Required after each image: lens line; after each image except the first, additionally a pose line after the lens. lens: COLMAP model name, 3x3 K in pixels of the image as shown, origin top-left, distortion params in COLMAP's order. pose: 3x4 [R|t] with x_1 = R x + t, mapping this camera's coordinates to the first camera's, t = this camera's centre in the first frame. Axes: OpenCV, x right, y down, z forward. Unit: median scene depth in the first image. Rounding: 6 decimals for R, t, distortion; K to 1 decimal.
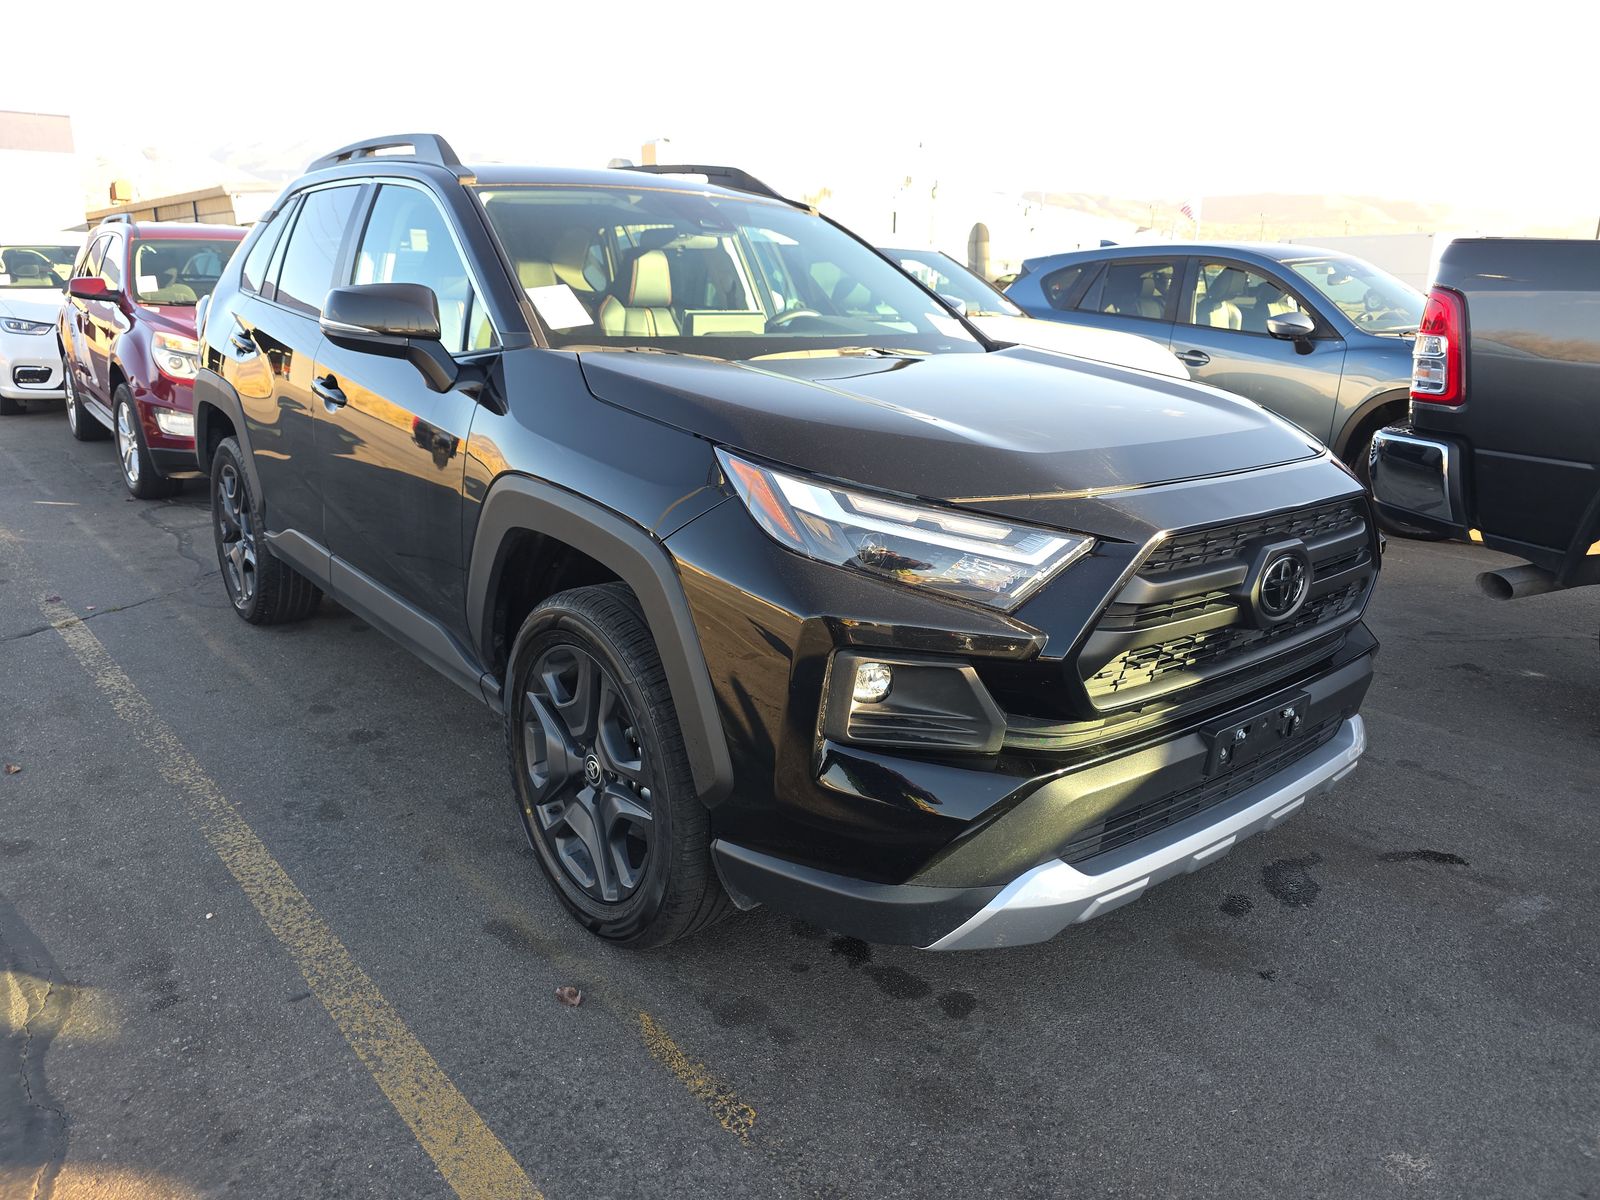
lens RADIAL K [[1100.6, 0, 801.1], [0, 1100.6, 589.1], [0, 0, 1]] dist [0.019381, -0.019083]
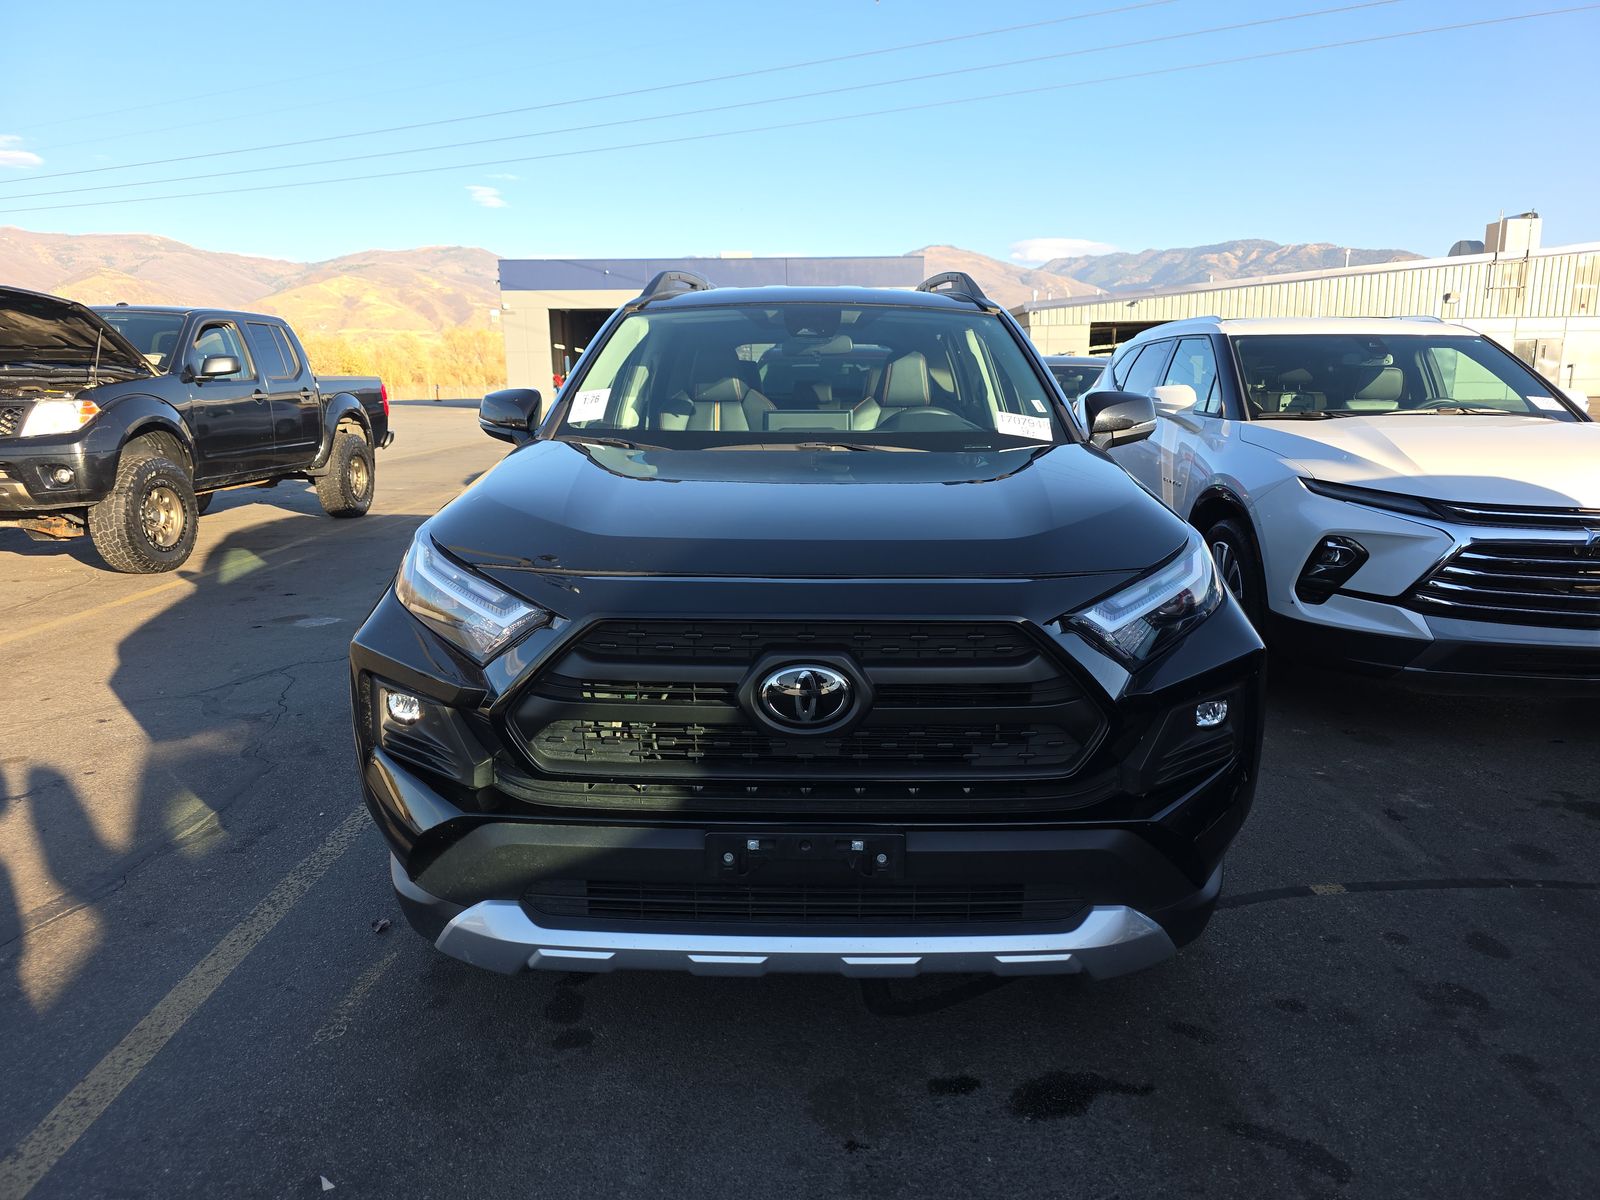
lens RADIAL K [[1100.6, 0, 803.4], [0, 1100.6, 611.6], [0, 0, 1]] dist [0.019381, -0.019083]
pose [[0.768716, 0.114759, -0.629211, 1.044246], [-0.158226, 0.987314, -0.013235, -0.064202], [0.619710, 0.109732, 0.777122, 0.279794]]
